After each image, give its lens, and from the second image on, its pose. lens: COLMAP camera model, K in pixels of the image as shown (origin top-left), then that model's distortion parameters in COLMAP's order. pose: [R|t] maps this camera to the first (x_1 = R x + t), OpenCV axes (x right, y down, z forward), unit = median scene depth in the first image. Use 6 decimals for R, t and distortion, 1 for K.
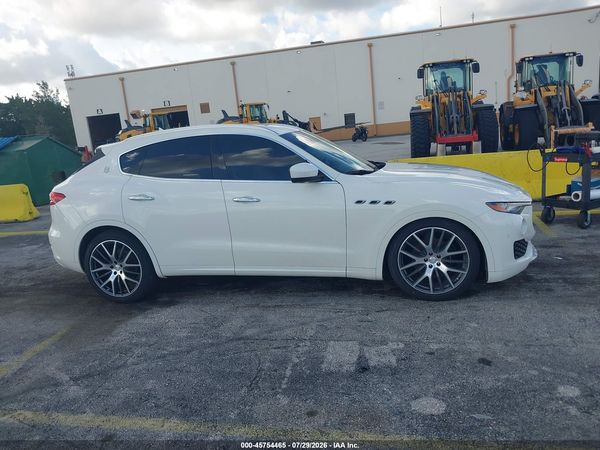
lens RADIAL K [[484.1, 0, 305.0], [0, 484.1, 208.5], [0, 0, 1]] dist [-0.004563, 0.000175]
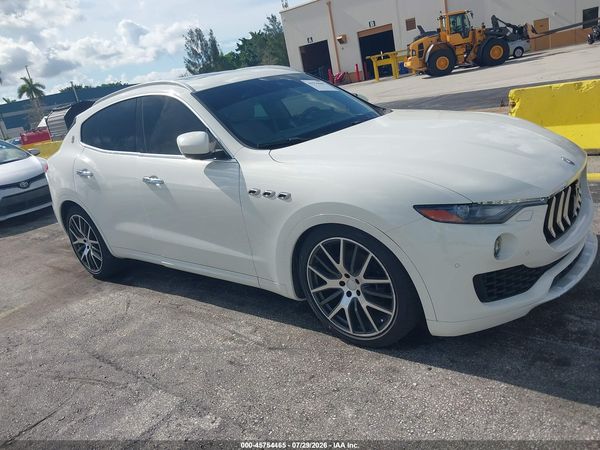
lens RADIAL K [[484.1, 0, 305.0], [0, 484.1, 208.5], [0, 0, 1]] dist [-0.004563, 0.000175]
pose [[0.886262, 0.049530, -0.460528, 0.490075], [0.026735, 0.987138, 0.157617, -0.094371], [0.462412, -0.152002, 0.873539, 0.419069]]
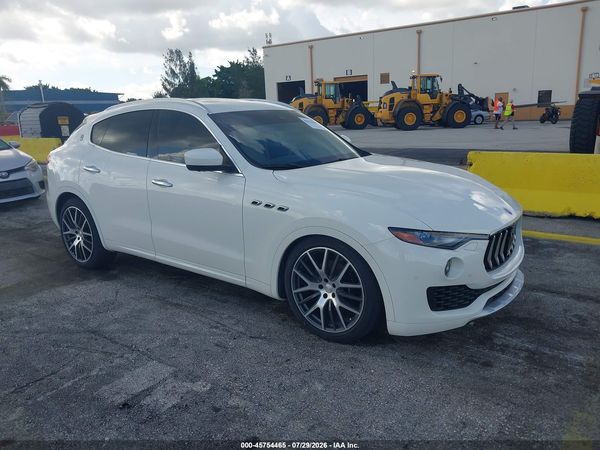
lens RADIAL K [[484.2, 0, 310.8], [0, 484.2, 209.5], [0, 0, 1]] dist [0.000677, -0.005188]
pose [[0.917481, 0.135431, -0.374015, 0.502276], [-0.112457, 0.990210, 0.082693, -0.078997], [0.381553, -0.033809, 0.923729, 0.269125]]
